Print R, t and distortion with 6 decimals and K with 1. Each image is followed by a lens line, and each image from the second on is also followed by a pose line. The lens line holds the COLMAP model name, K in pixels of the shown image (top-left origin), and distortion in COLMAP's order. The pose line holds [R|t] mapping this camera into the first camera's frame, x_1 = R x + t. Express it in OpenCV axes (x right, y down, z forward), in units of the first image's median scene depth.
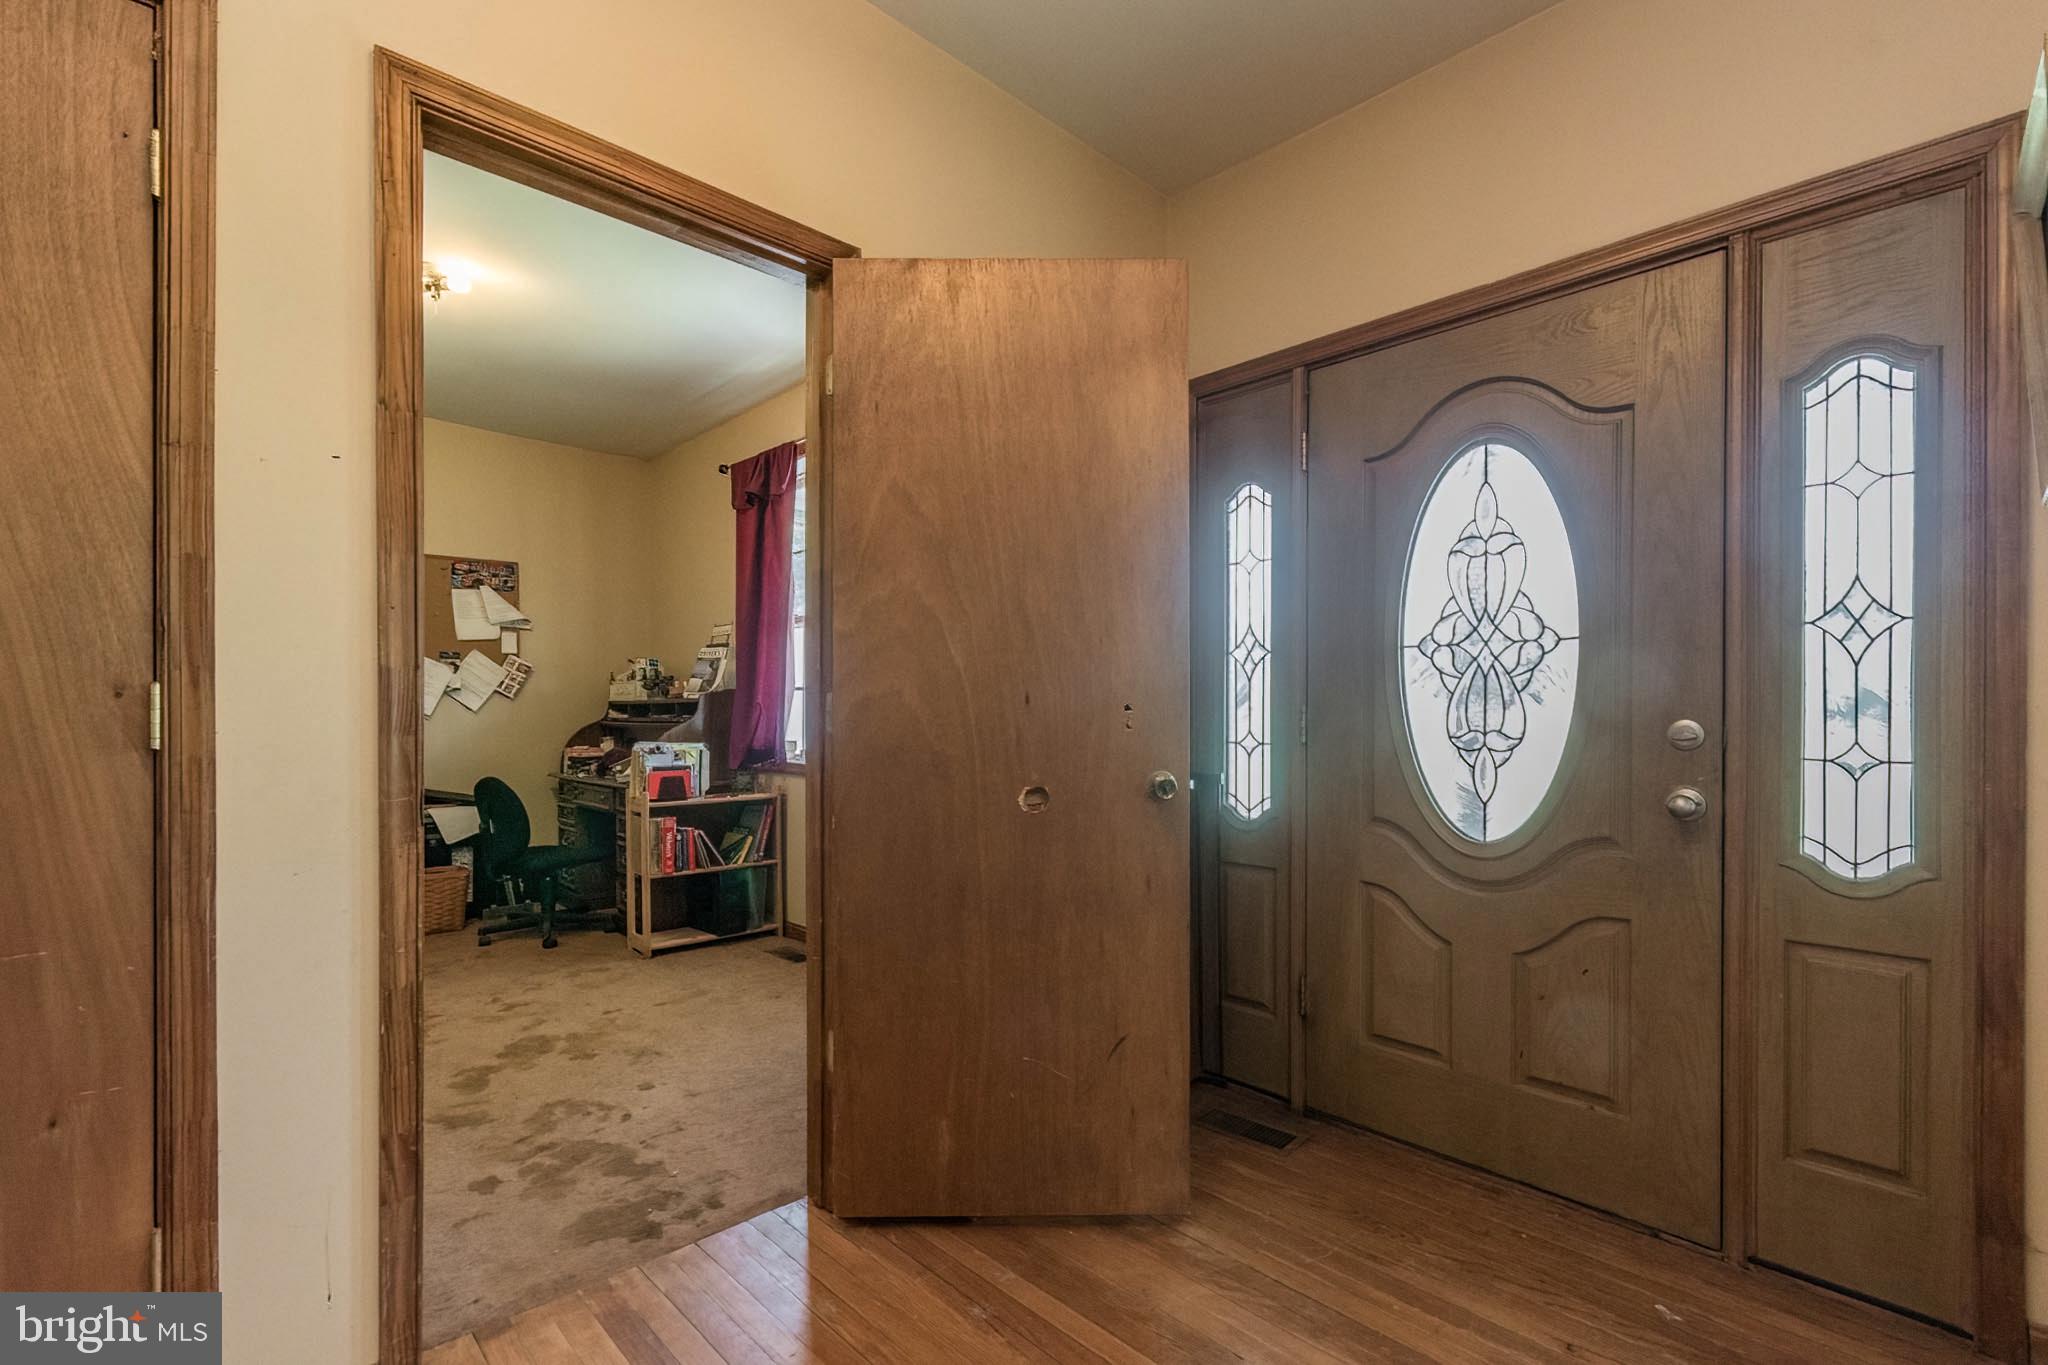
lens RADIAL K [[907.4, 0, 1024.2], [0, 907.4, 710.9], [0, 0, 1]] dist [0.007331, -0.000654]
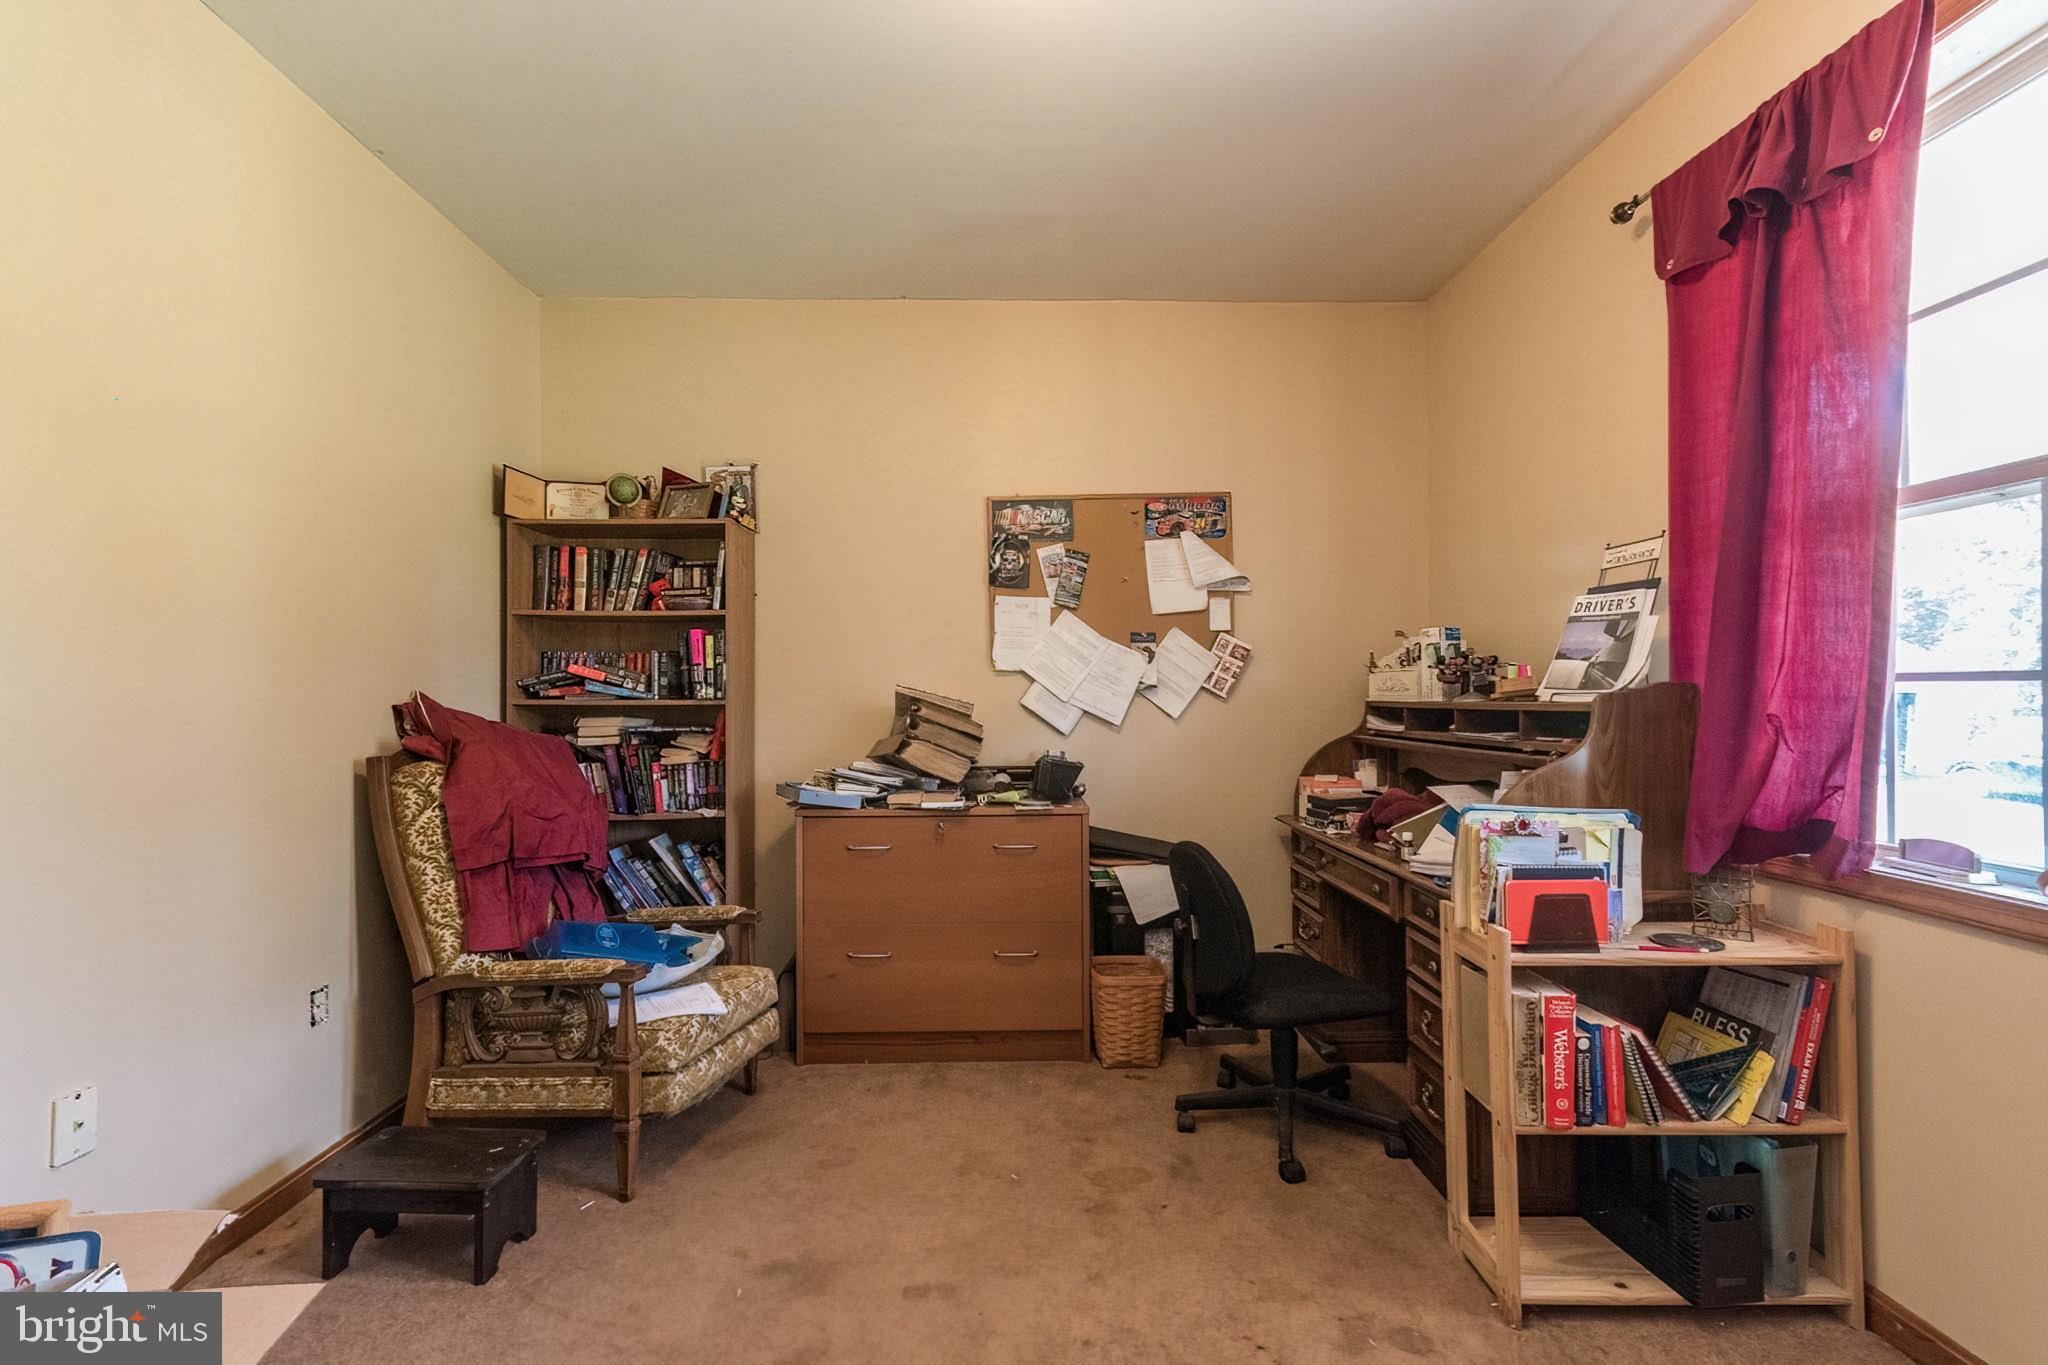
lens RADIAL K [[892.2, 0, 1013.1], [0, 892.2, 691.7], [0, 0, 1]] dist [0.008407, -0.000129]
pose [[0.734186, -0.006310, -0.678919, -0.263047], [0.008588, 0.999963, -0.000007, -0.022106], [0.678894, -0.005825, 0.734213, 0.468867]]
